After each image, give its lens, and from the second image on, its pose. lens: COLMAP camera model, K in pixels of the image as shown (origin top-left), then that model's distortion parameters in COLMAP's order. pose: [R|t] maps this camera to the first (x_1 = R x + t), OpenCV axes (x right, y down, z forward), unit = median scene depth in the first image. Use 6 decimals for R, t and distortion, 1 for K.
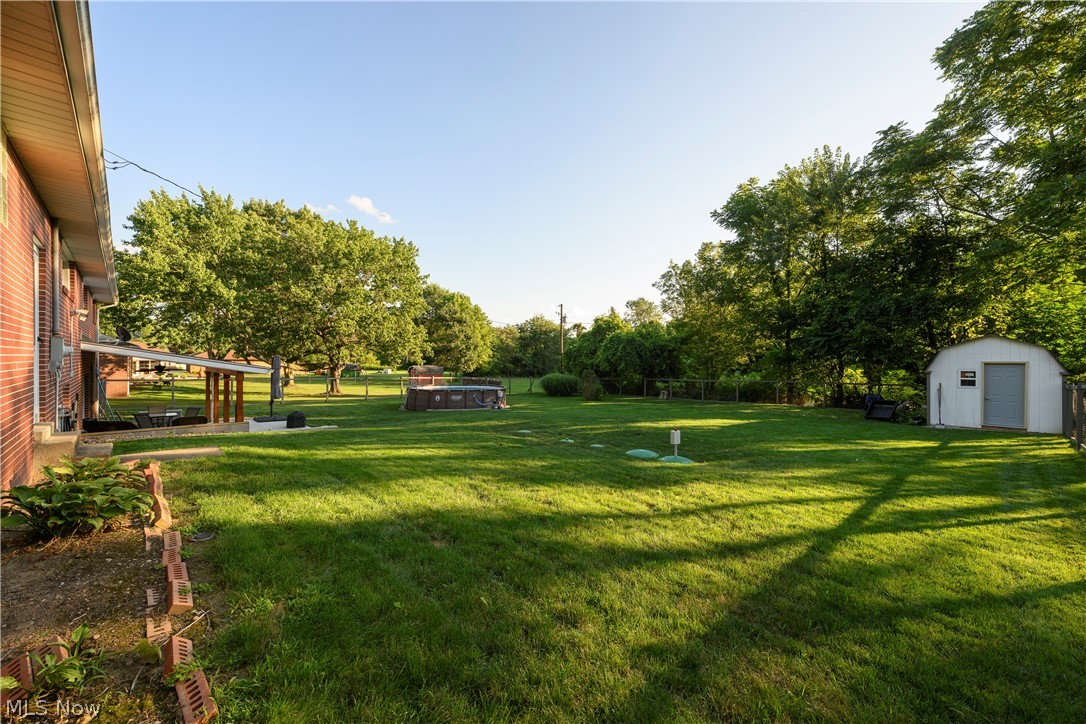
lens RADIAL K [[428.5, 0, 546.9], [0, 428.5, 361.4], [0, 0, 1]] dist [-0.001315, -0.001030]
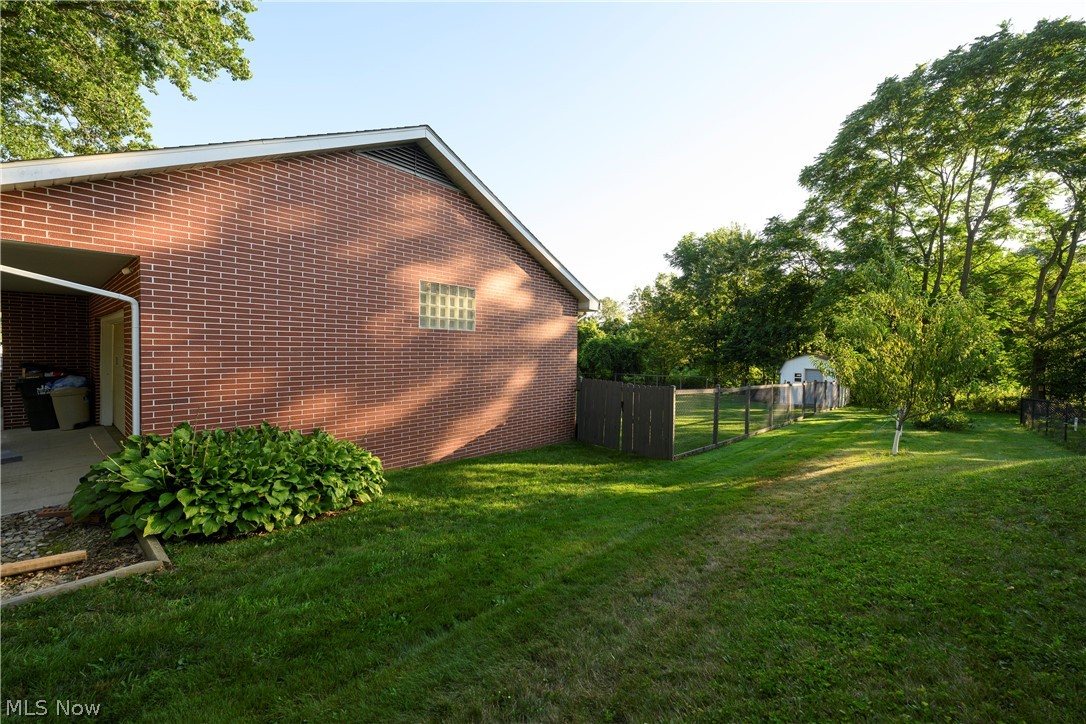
lens RADIAL K [[428.5, 0, 541.1], [0, 428.5, 359.3], [0, 0, 1]] dist [-0.001315, -0.001030]
pose [[0.997399, 0.003320, 0.072006, -0.118054], [-0.004697, 0.999809, 0.018970, -0.034199], [-0.071930, -0.019259, 0.997224, -0.376551]]
